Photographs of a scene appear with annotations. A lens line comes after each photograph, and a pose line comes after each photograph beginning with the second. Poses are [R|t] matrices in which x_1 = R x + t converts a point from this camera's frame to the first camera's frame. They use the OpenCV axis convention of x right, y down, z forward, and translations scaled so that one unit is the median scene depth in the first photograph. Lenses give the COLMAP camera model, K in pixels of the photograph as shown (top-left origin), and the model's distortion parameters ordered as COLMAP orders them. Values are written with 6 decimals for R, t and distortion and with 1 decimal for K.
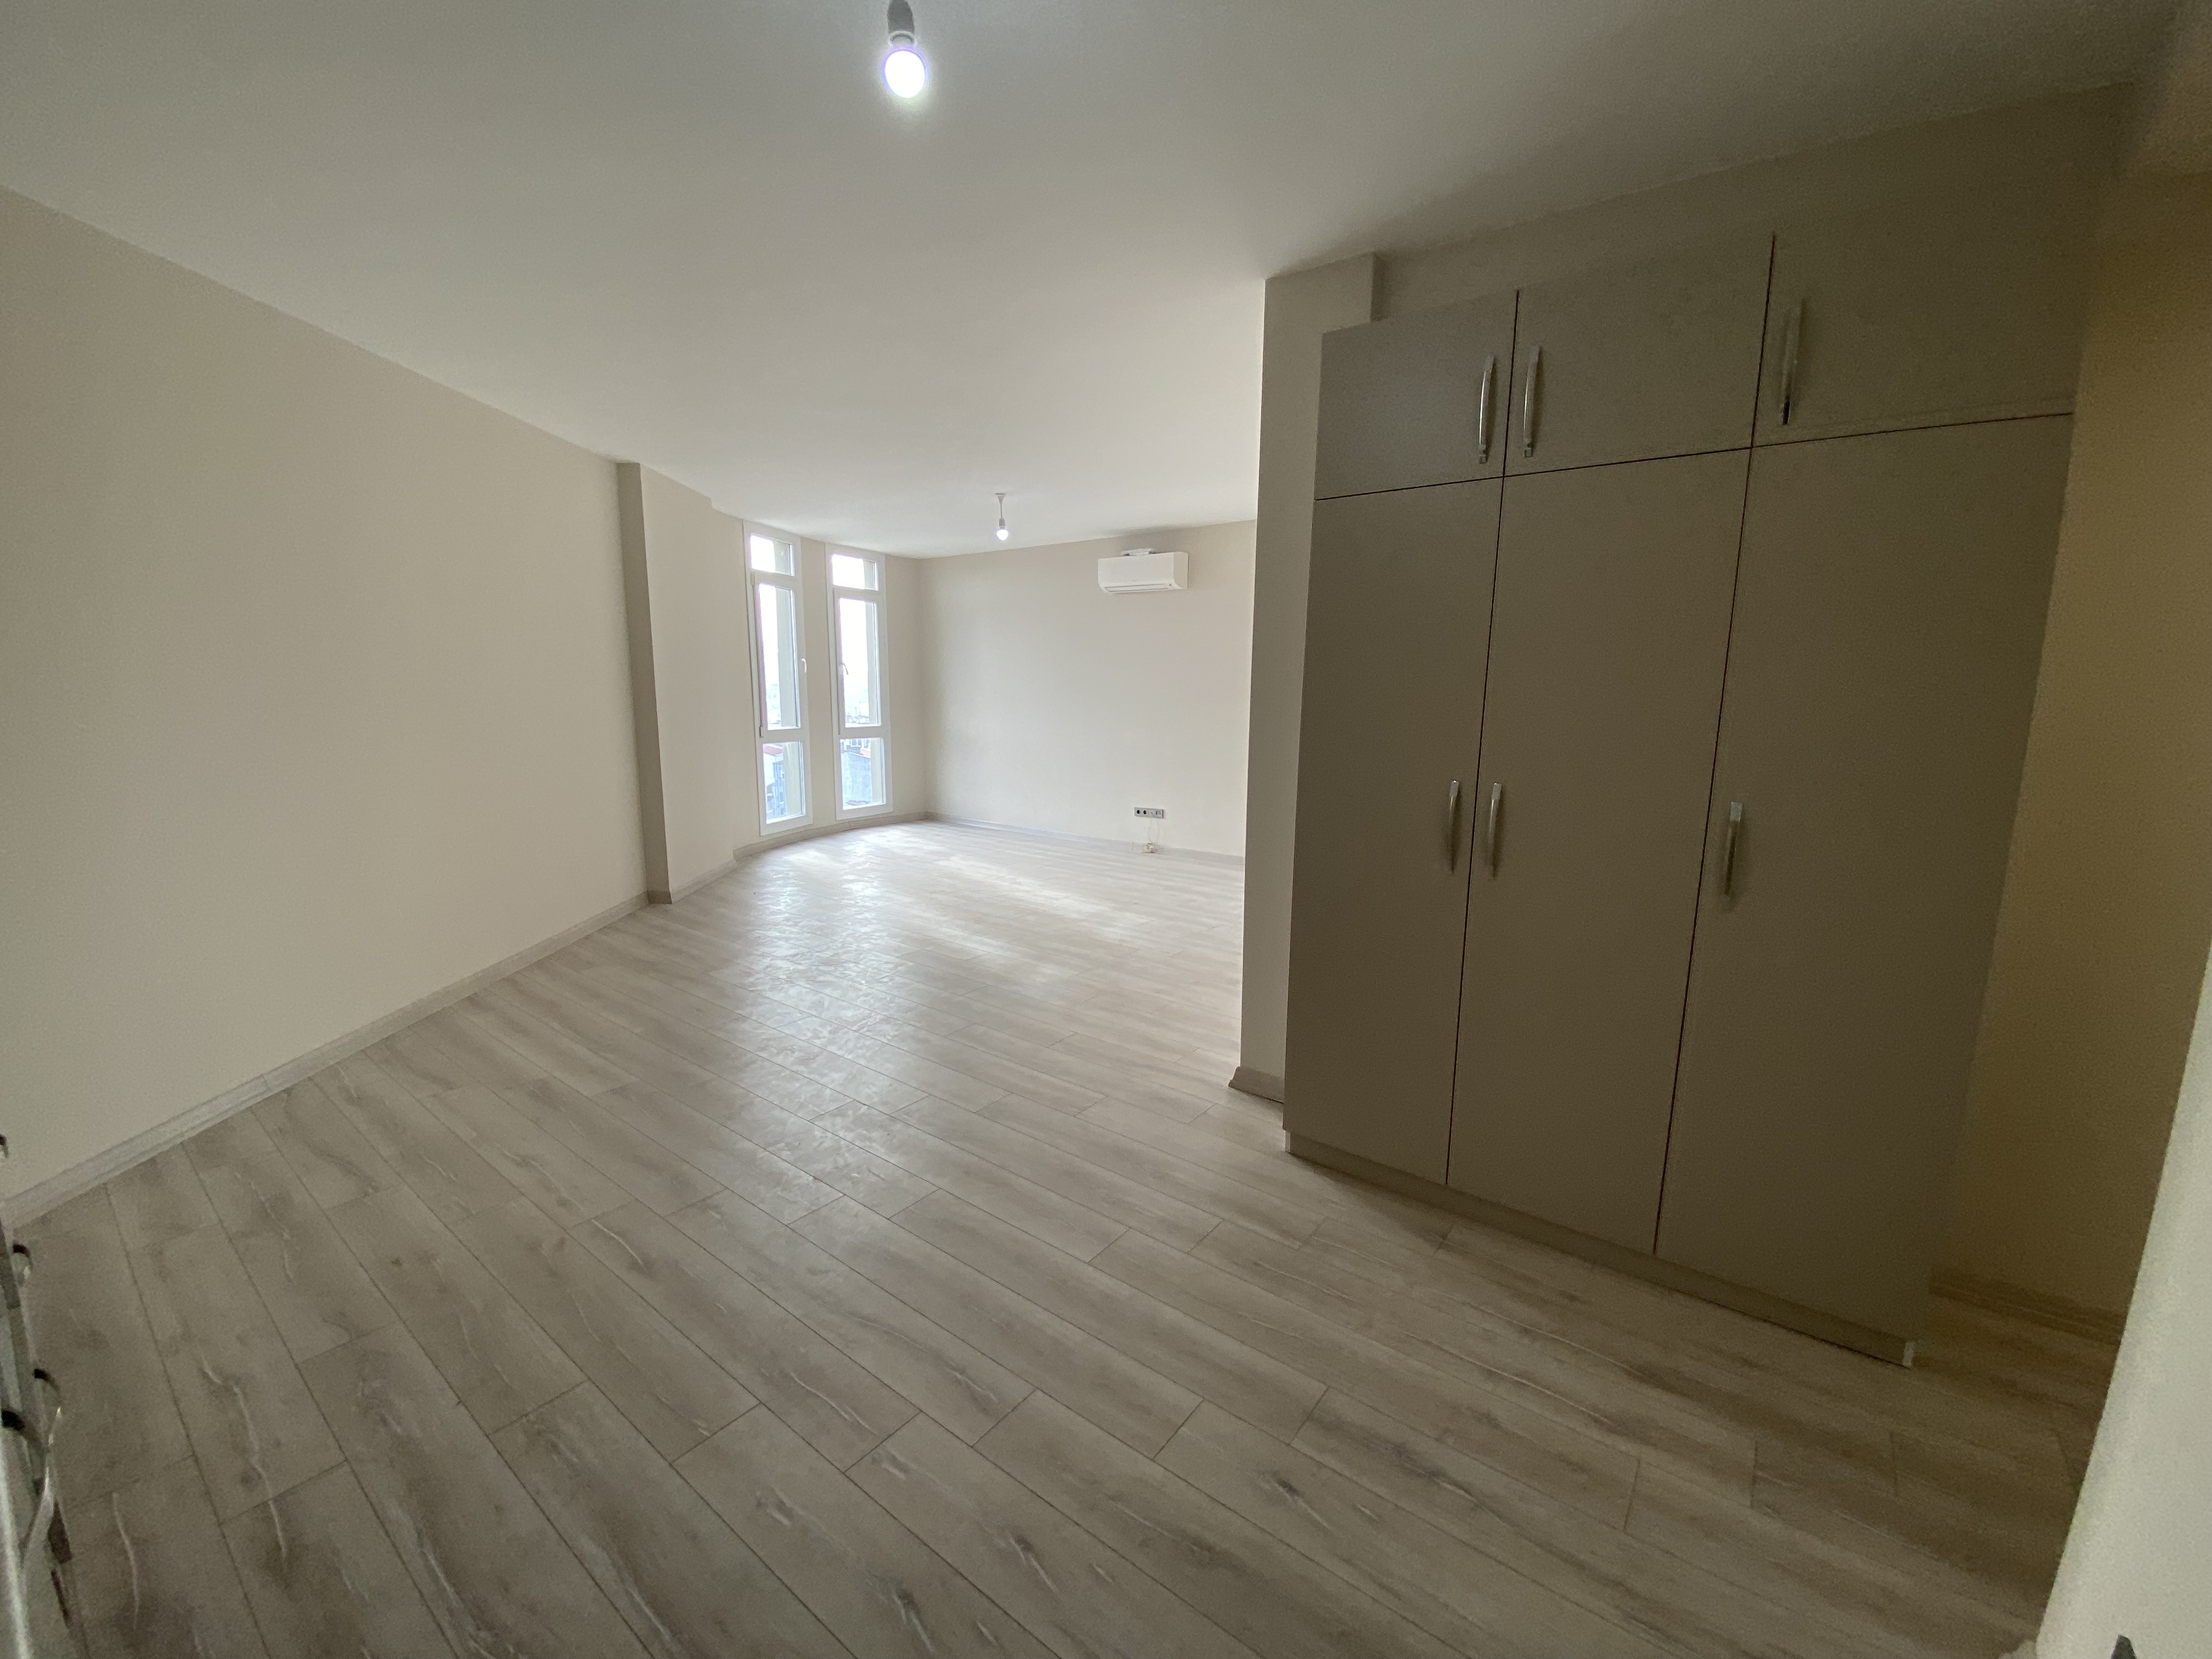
lens RADIAL K [[895.9, 0, 1116.0], [0, 895.9, 830.0], [0, 0, 1]] dist [-0.006140, -0.006230]
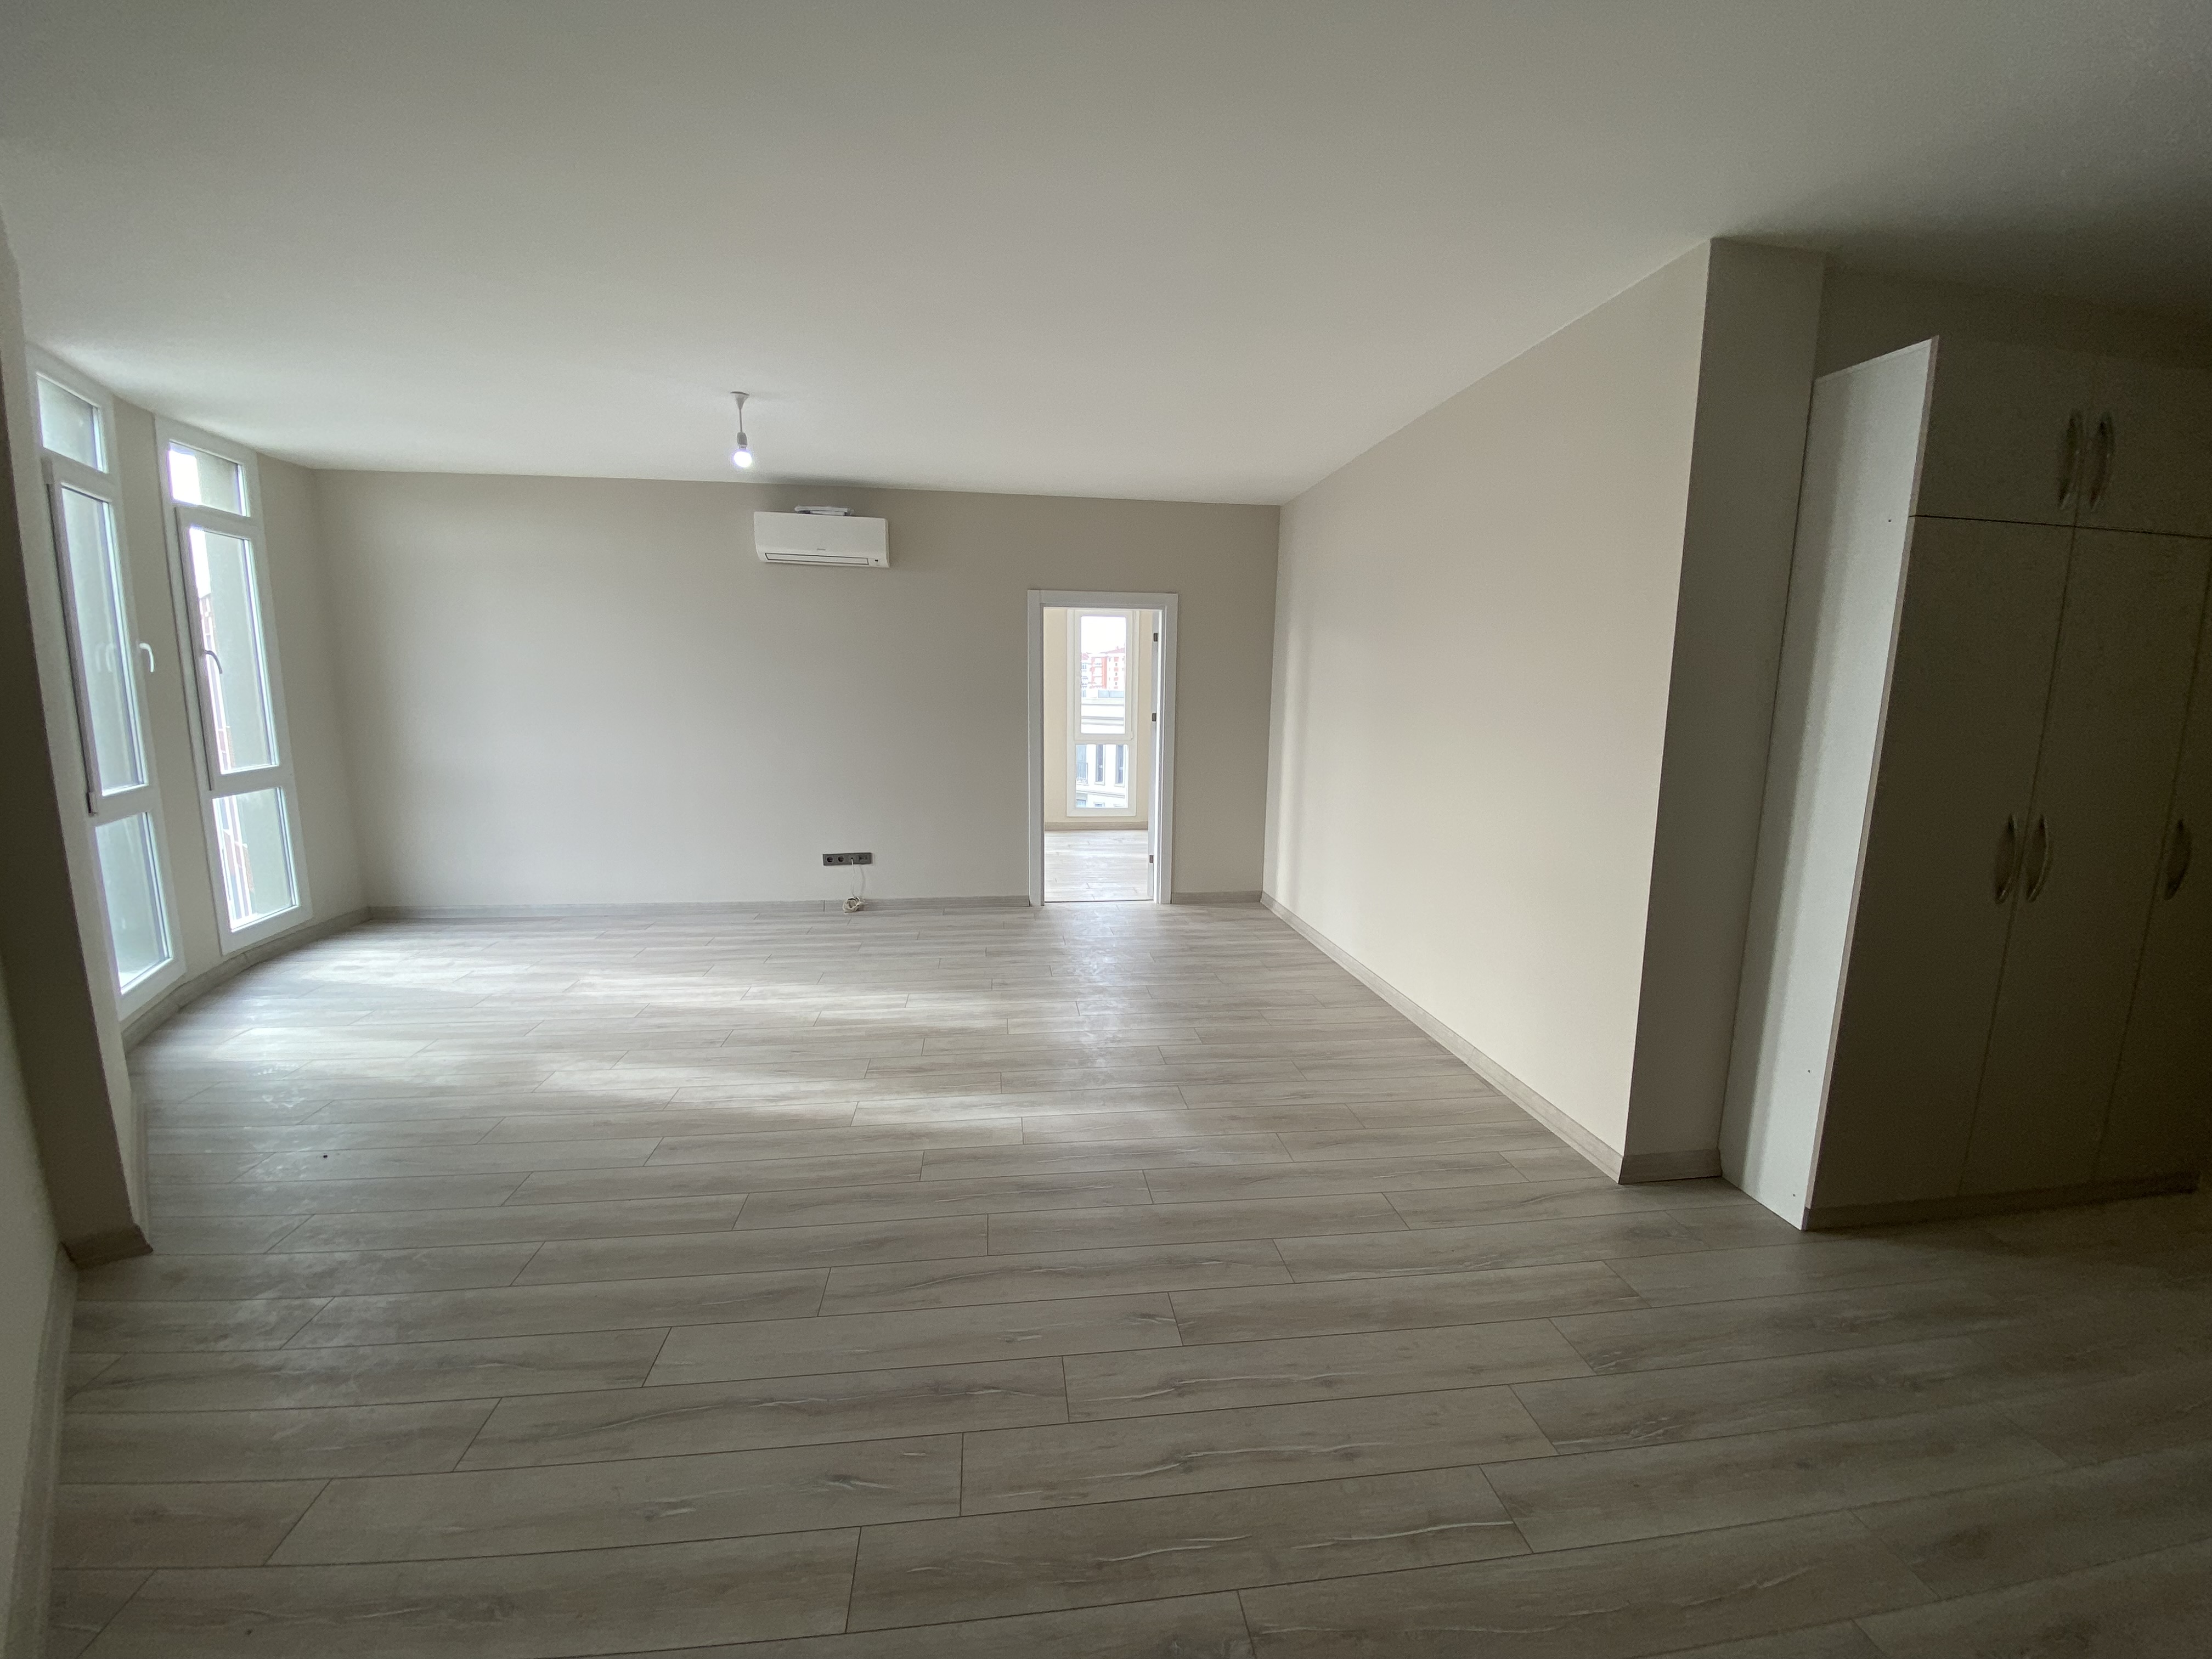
lens RADIAL K [[895.9, 0, 1109.8], [0, 895.9, 829.1], [0, 0, 1]] dist [-0.006140, -0.006230]
pose [[0.712989, -0.114918, 0.691694, -0.454958], [0.107067, 0.992753, 0.054573, -0.086798], [-0.692953, 0.035147, 0.720126, 0.419224]]
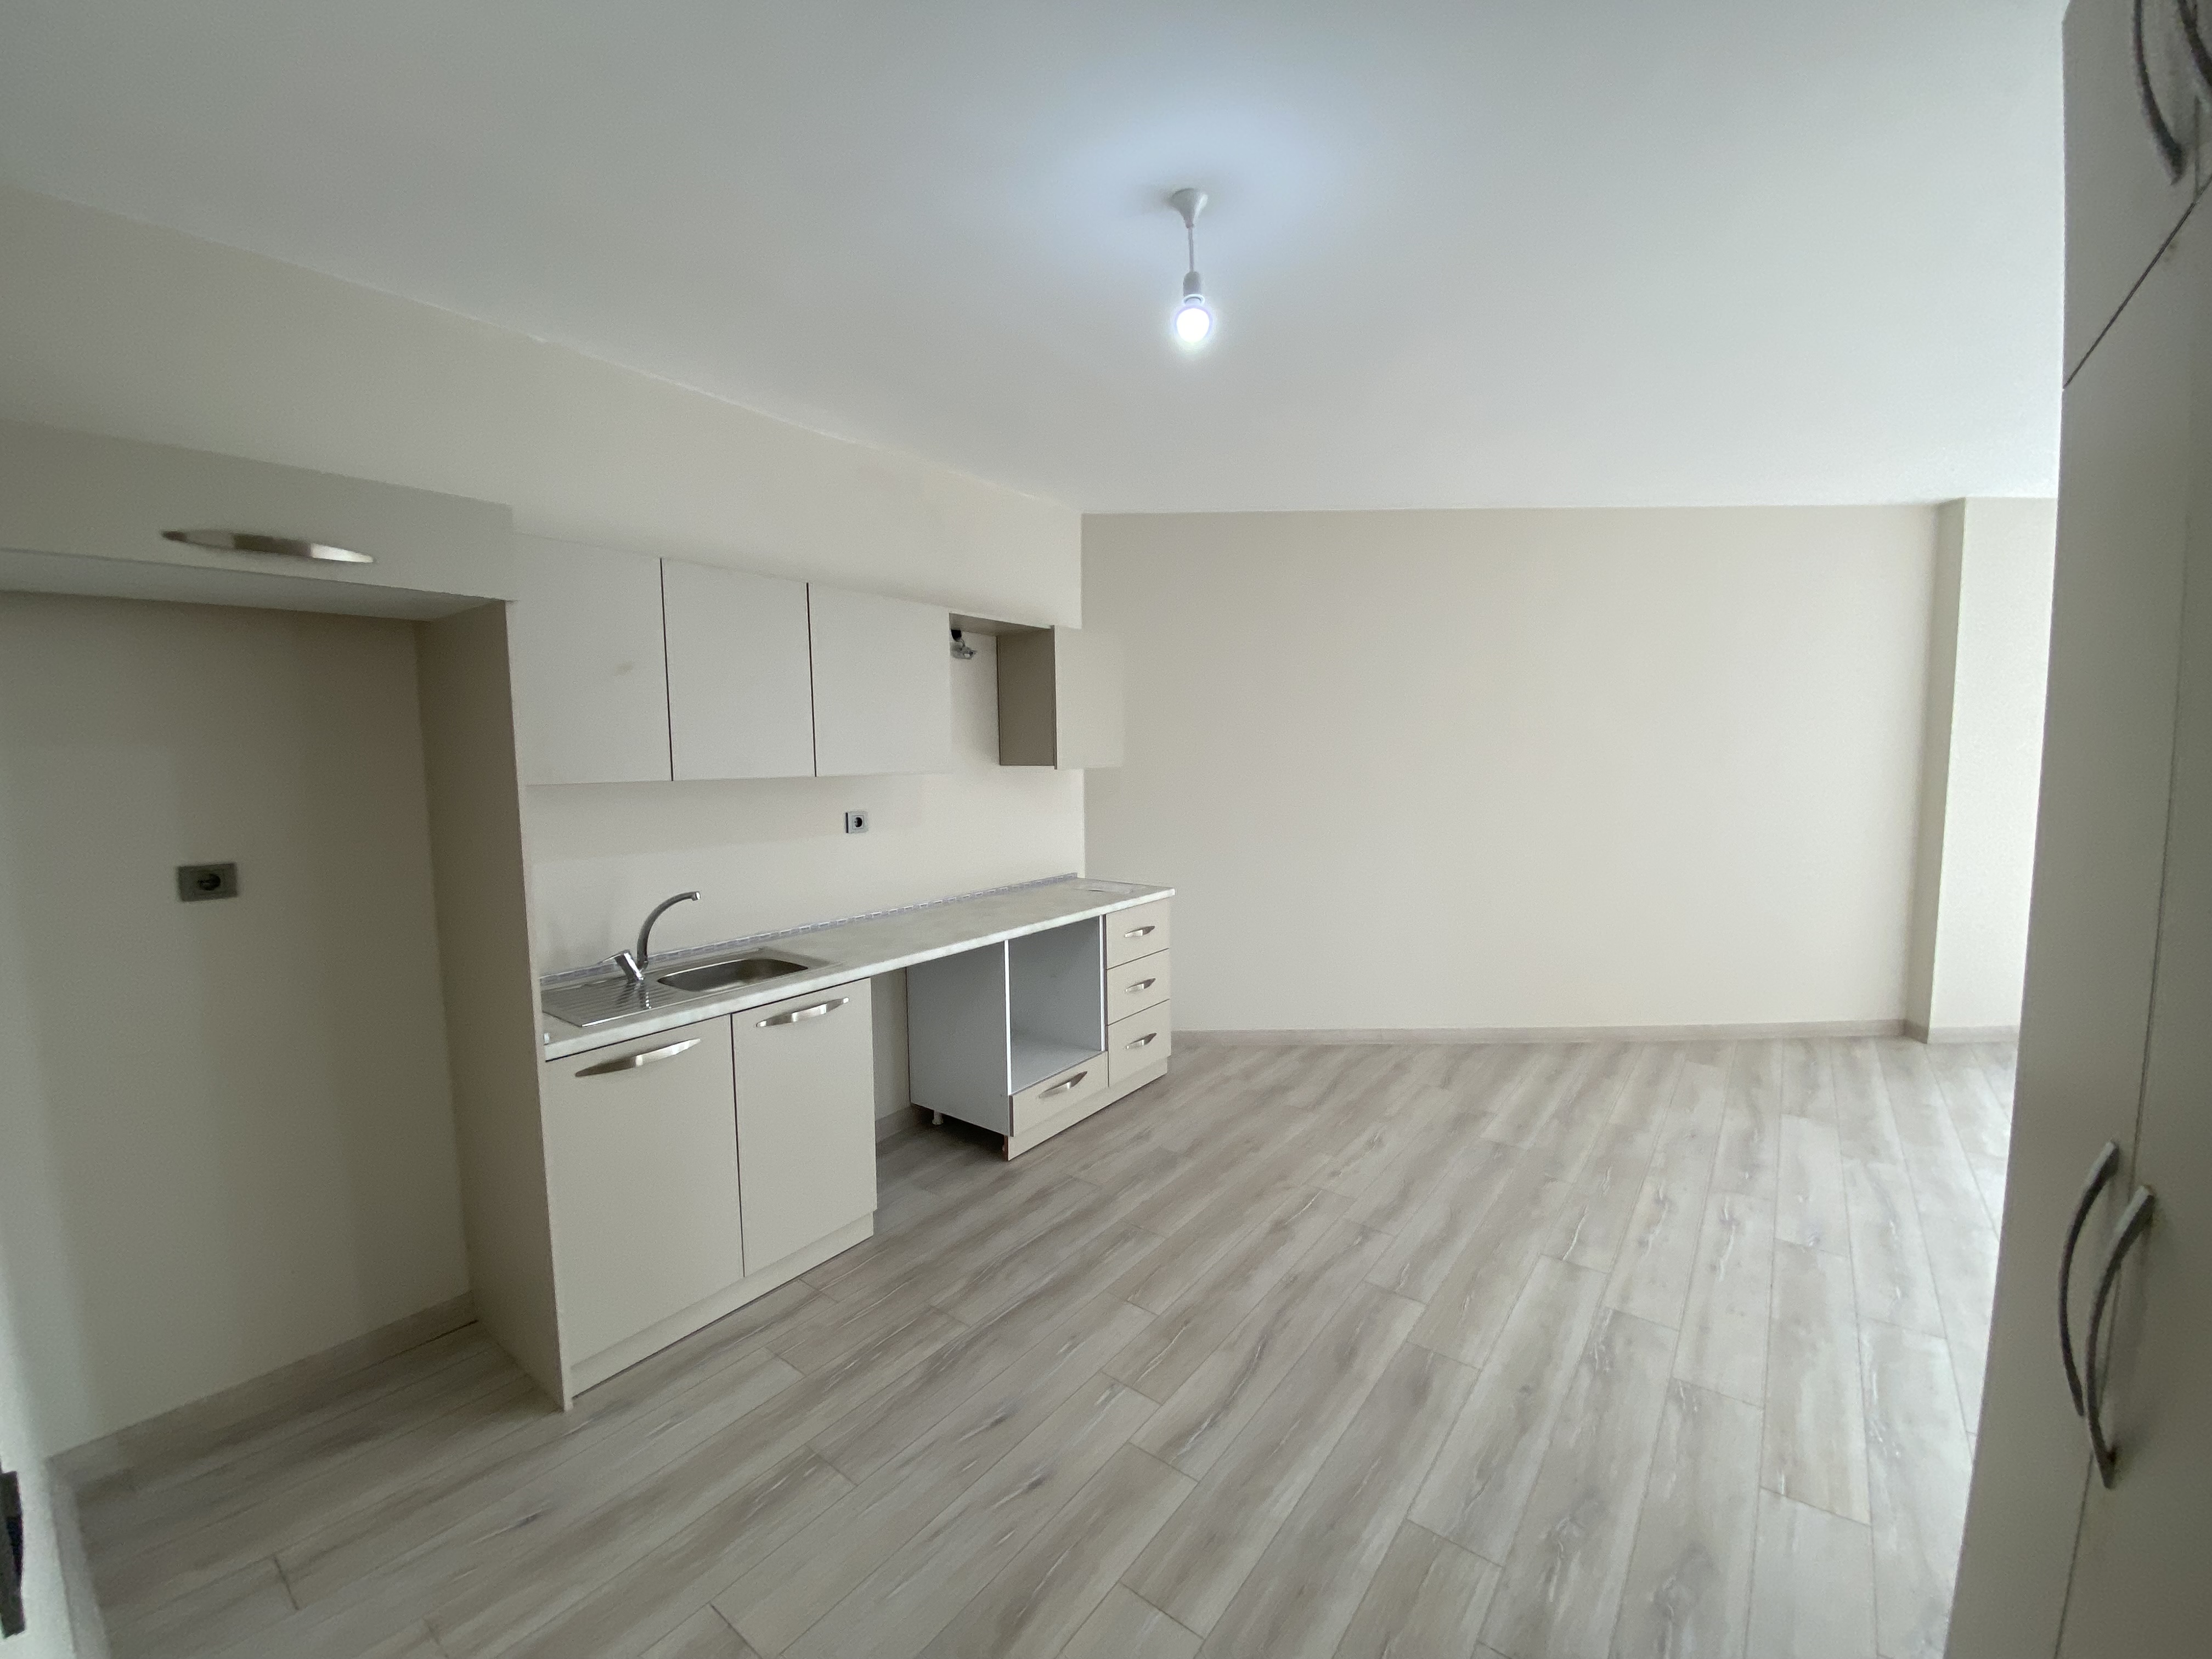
lens RADIAL K [[895.9, 0, 1079.8], [0, 895.9, 822.6], [0, 0, 1]] dist [-0.006140, -0.006230]
pose [[-0.027816, 0.073052, -0.996940, 0.294049], [-0.153067, 0.985253, 0.076466, -0.057269], [0.987824, 0.154726, -0.016224, 0.259060]]
